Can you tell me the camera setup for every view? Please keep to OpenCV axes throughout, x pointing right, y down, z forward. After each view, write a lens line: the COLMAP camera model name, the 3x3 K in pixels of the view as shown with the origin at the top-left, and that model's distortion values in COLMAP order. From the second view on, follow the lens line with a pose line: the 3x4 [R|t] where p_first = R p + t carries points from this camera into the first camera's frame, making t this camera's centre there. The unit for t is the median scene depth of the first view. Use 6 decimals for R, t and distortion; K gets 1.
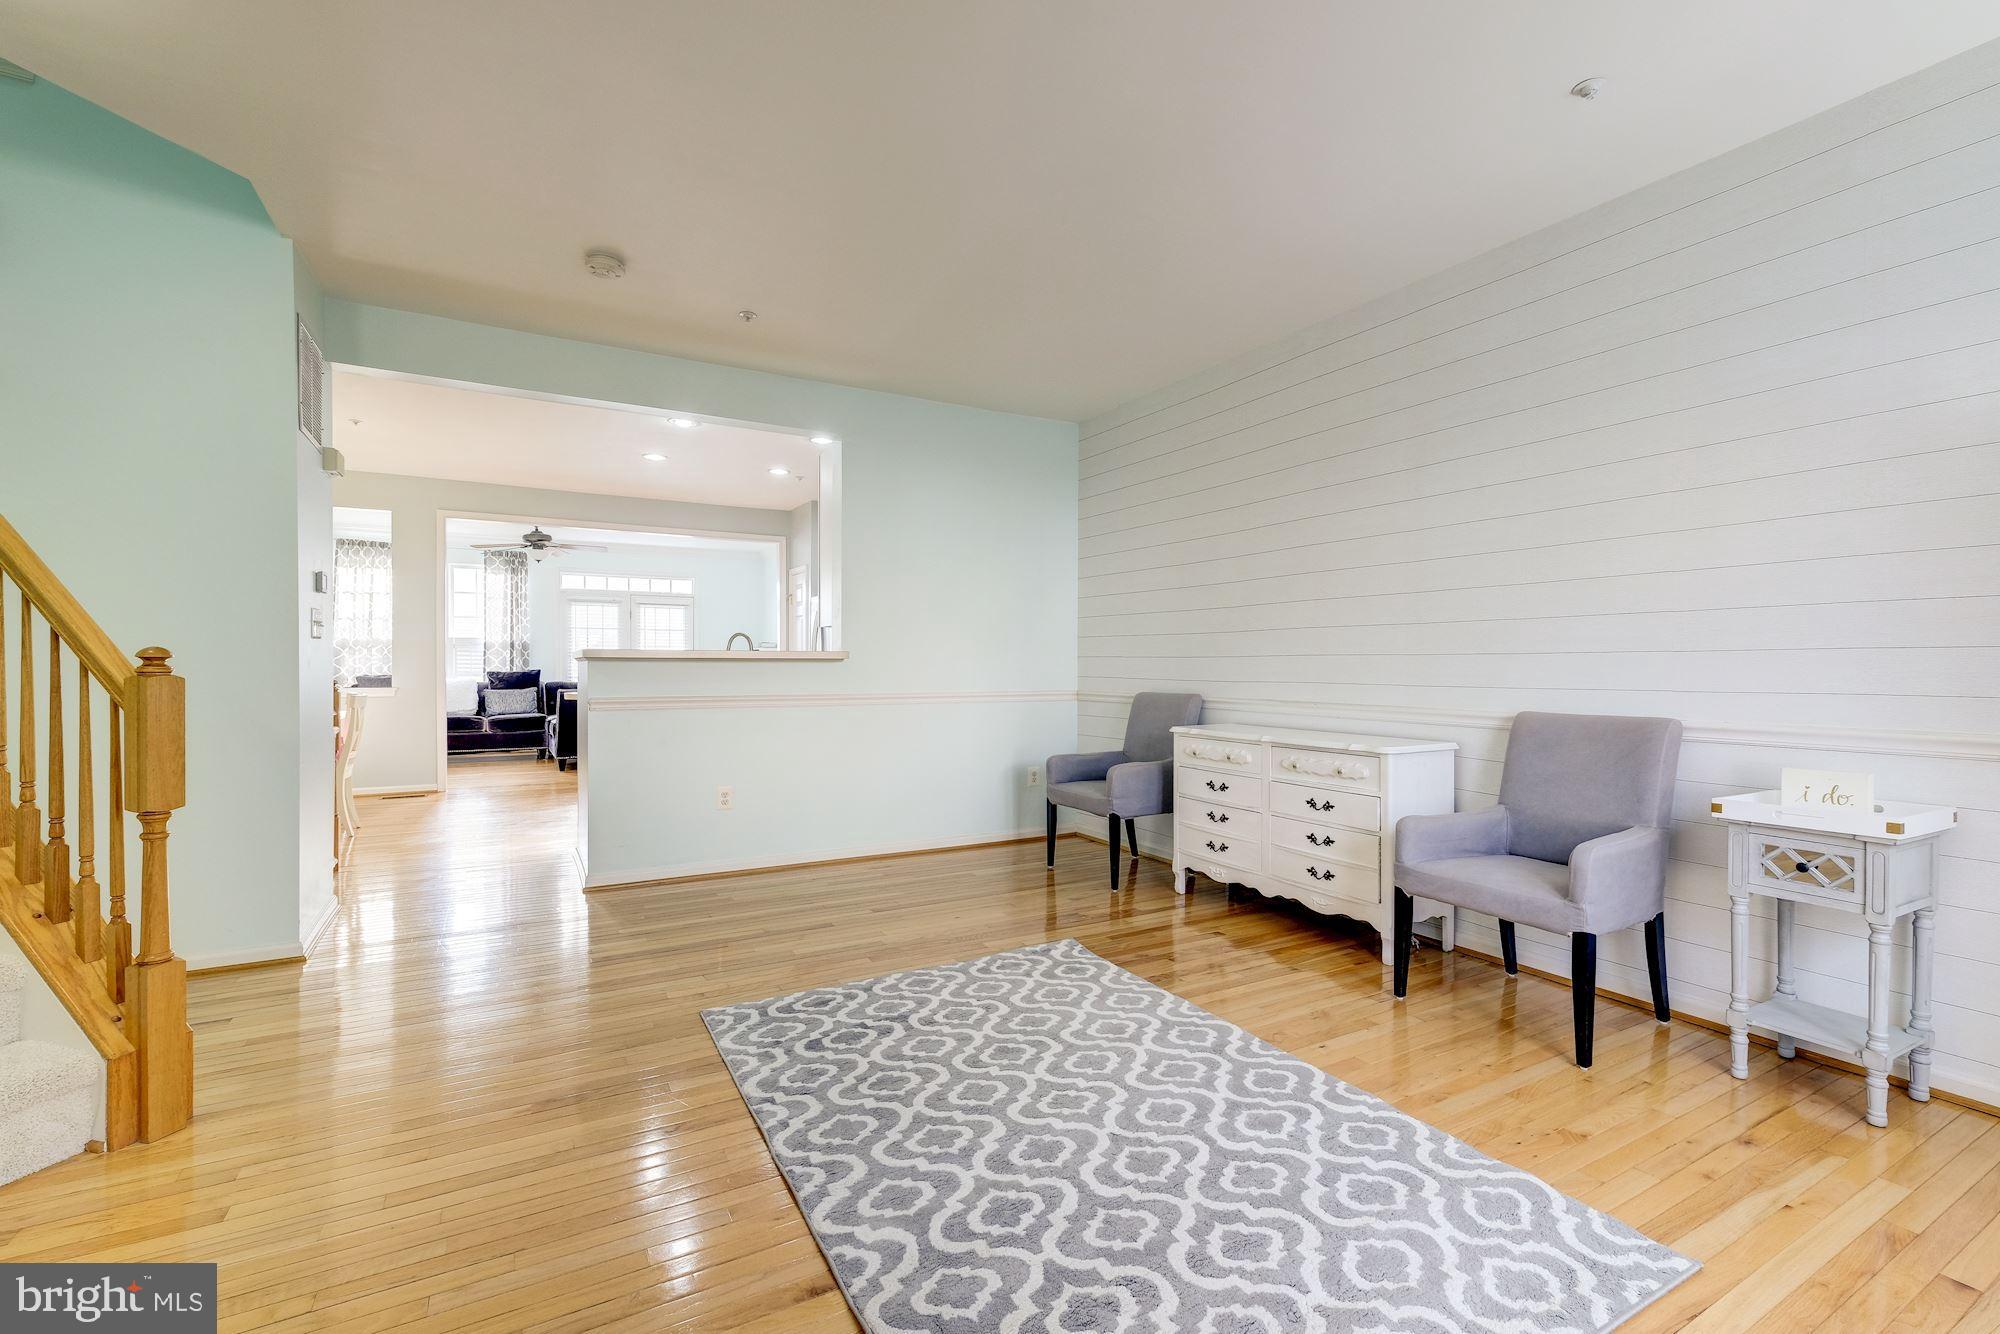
lens RADIAL K [[871.1, 0, 997.4], [0, 871.1, 665.1], [0, 0, 1]] dist [0.002159, 0.000225]
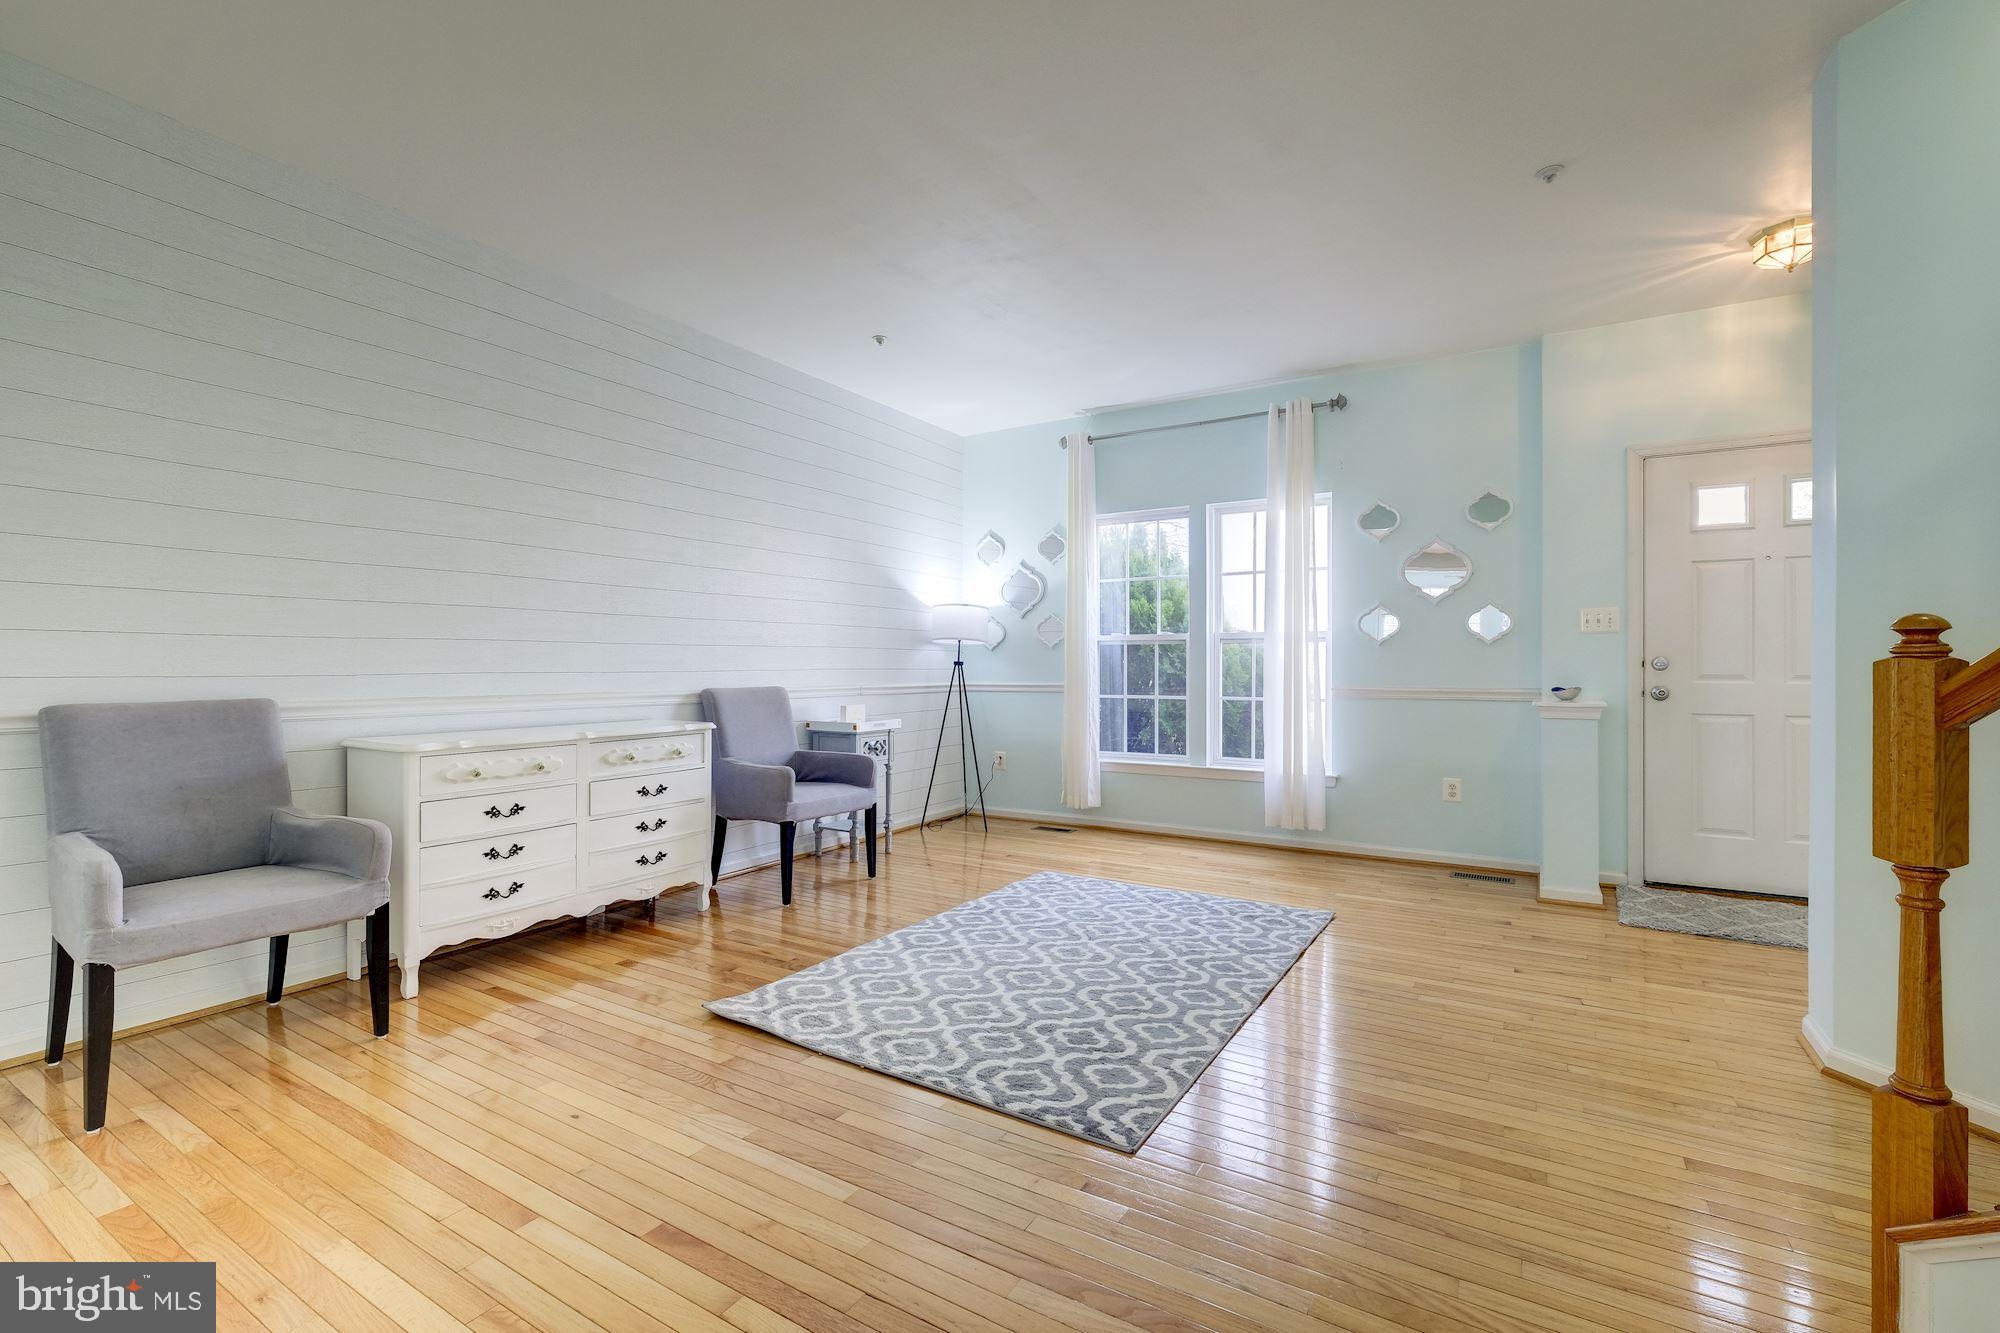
lens RADIAL K [[865.6, 0, 1000.0], [0, 865.6, 666.5], [0, 0, 1]] dist [-0.013769, -0.000341]
pose [[-0.487581, -0.005565, 0.873060, -0.897696], [-0.002972, 0.999984, 0.004714, 0.012540], [-0.873073, -0.000296, -0.487590, 1.450749]]
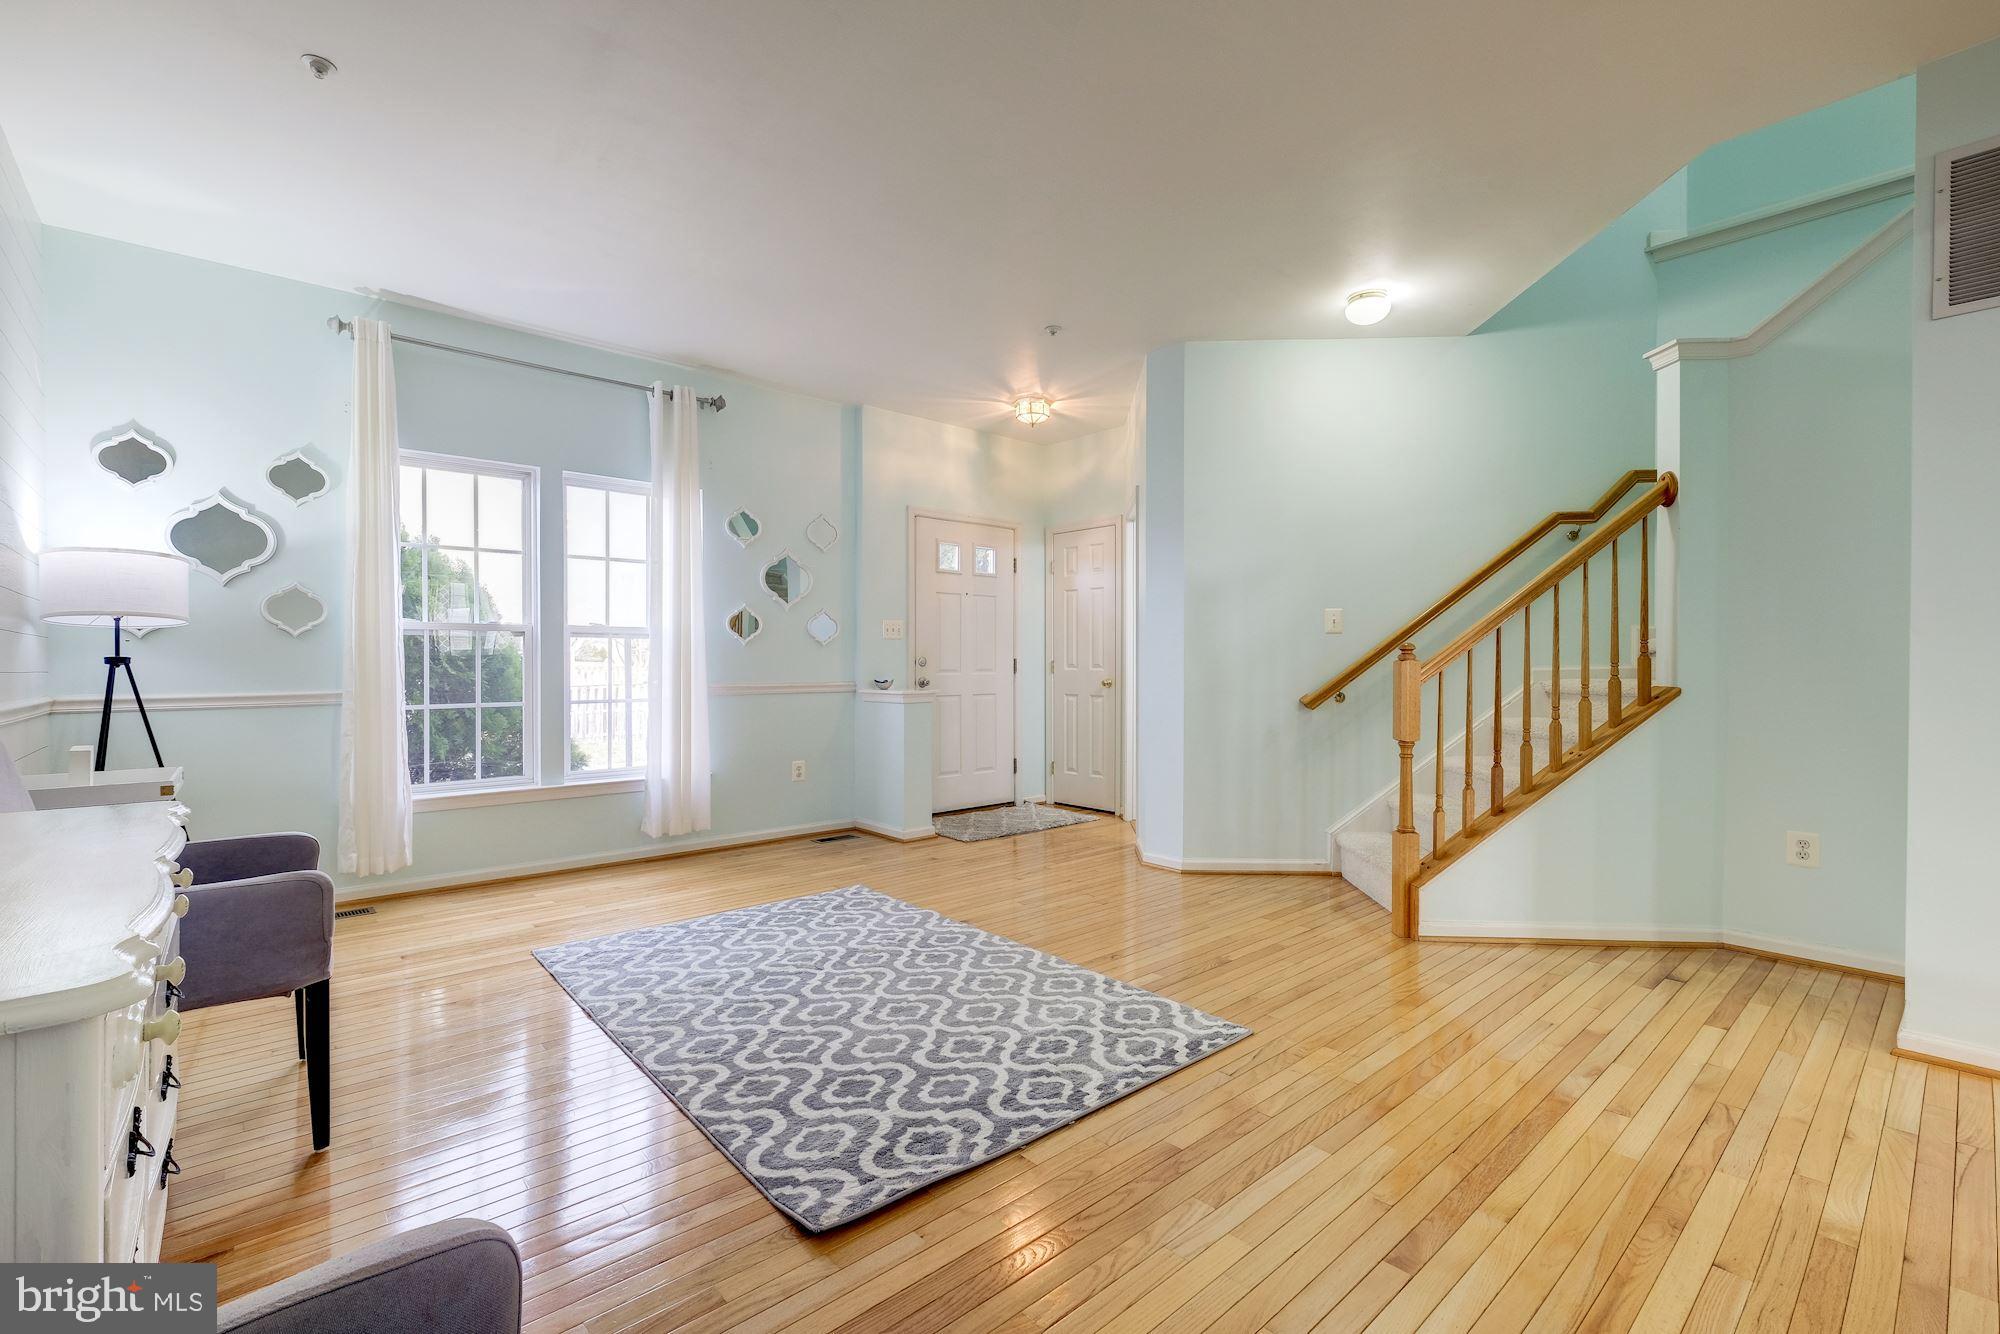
lens RADIAL K [[871.1, 0, 997.4], [0, 871.1, 665.1], [0, 0, 1]] dist [0.002159, 0.000225]
pose [[-0.977497, -0.002530, -0.210933, 0.114136], [-0.003180, 0.999991, 0.002745, 0.014001], [0.210924, 0.003354, -0.977497, 1.868741]]
